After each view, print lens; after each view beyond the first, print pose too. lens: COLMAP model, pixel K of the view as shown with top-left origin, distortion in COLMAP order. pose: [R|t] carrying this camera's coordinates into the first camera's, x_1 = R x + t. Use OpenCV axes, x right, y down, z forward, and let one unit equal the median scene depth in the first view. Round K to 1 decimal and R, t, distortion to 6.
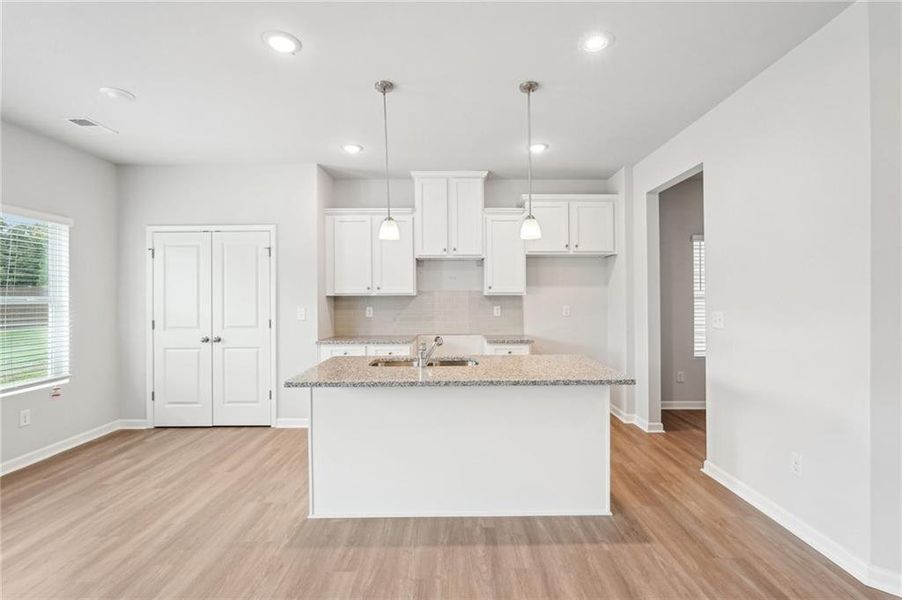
lens RADIAL K [[404.1, 0, 455.6], [0, 404.1, 297.9], [0, 0, 1]] dist [0.003449, 0.000404]
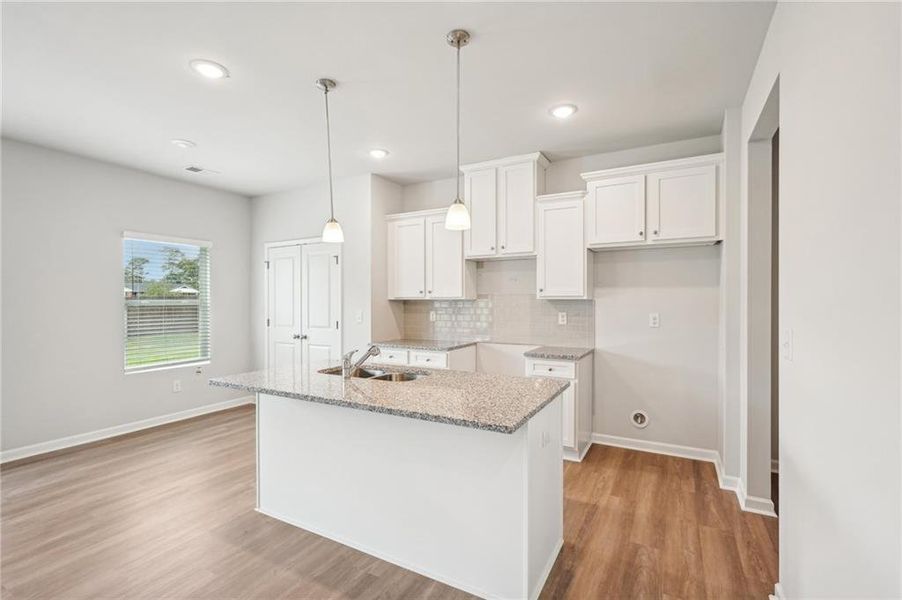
lens RADIAL K [[404.1, 0, 454.1], [0, 404.1, 300.1], [0, 0, 1]] dist [0.003449, 0.000404]
pose [[0.876214, 0.002966, -0.481913, 0.348502], [-0.003785, 0.999993, -0.000727, -0.003703], [0.481908, 0.002461, 0.876219, 0.185421]]
